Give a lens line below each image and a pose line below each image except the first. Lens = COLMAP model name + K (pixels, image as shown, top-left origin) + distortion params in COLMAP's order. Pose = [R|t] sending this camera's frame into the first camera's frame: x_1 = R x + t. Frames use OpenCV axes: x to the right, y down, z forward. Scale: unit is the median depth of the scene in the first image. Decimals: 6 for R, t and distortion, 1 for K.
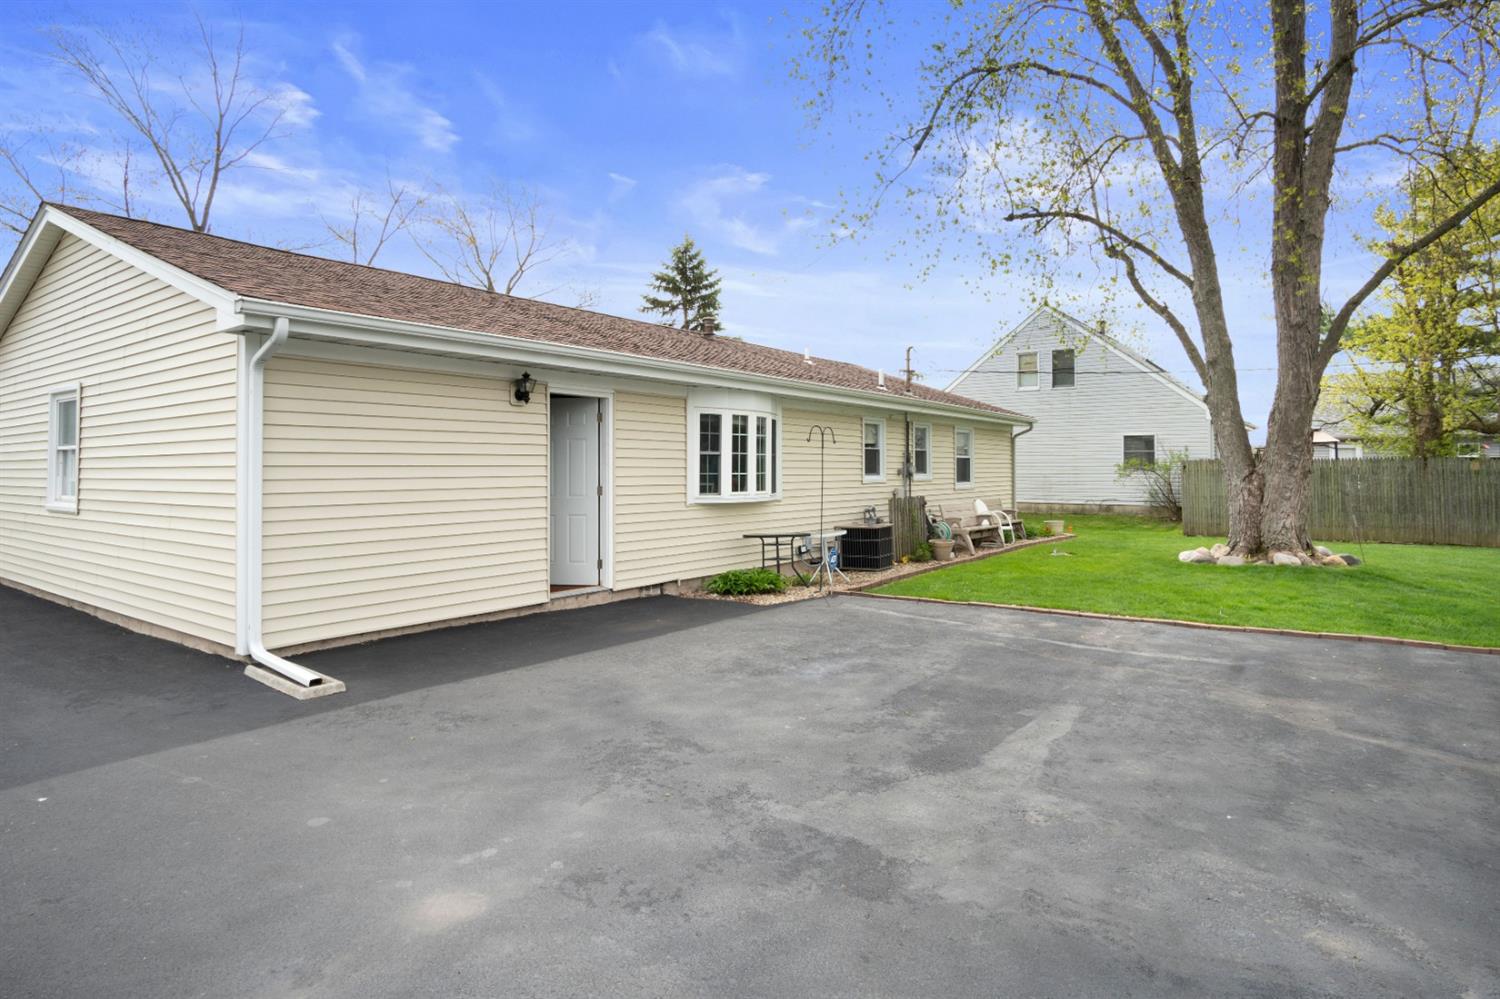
lens RADIAL K [[827.7, 0, 745.2], [0, 827.7, 481.2], [0, 0, 1]] dist [-0.003360, 0.000298]
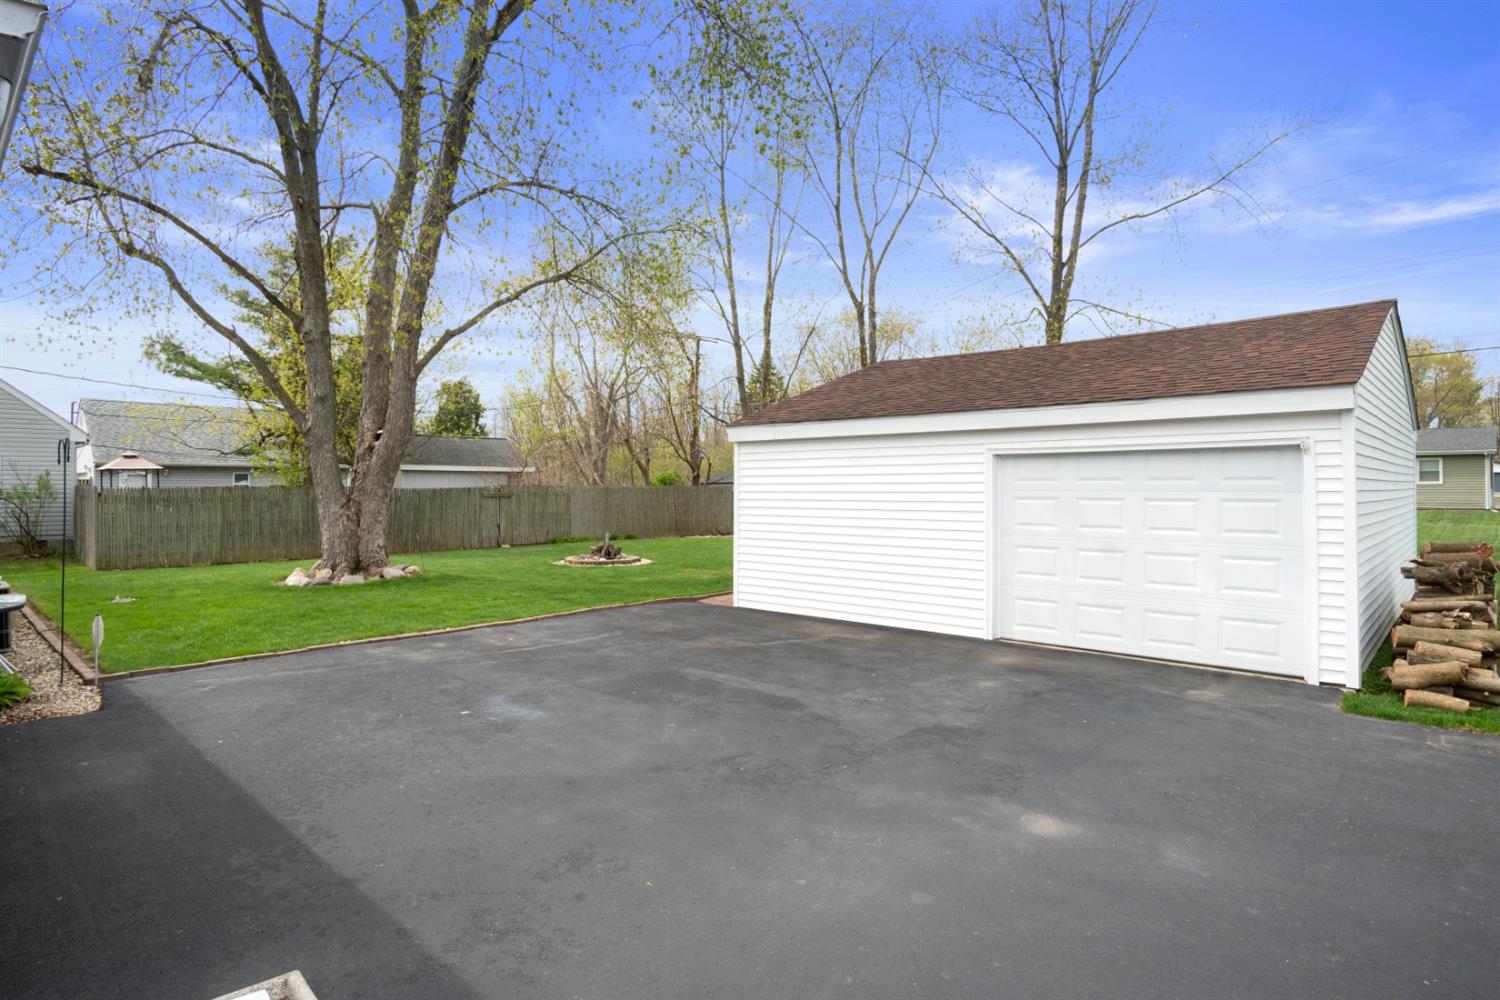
lens RADIAL K [[827.7, 0, 745.2], [0, 827.7, 481.7], [0, 0, 1]] dist [-0.003360, 0.000298]
pose [[0.099308, 0.016305, 0.994923, -1.100705], [0.012488, 0.999767, -0.017631, -0.021698], [-0.994978, 0.014175, 0.099081, 0.836115]]
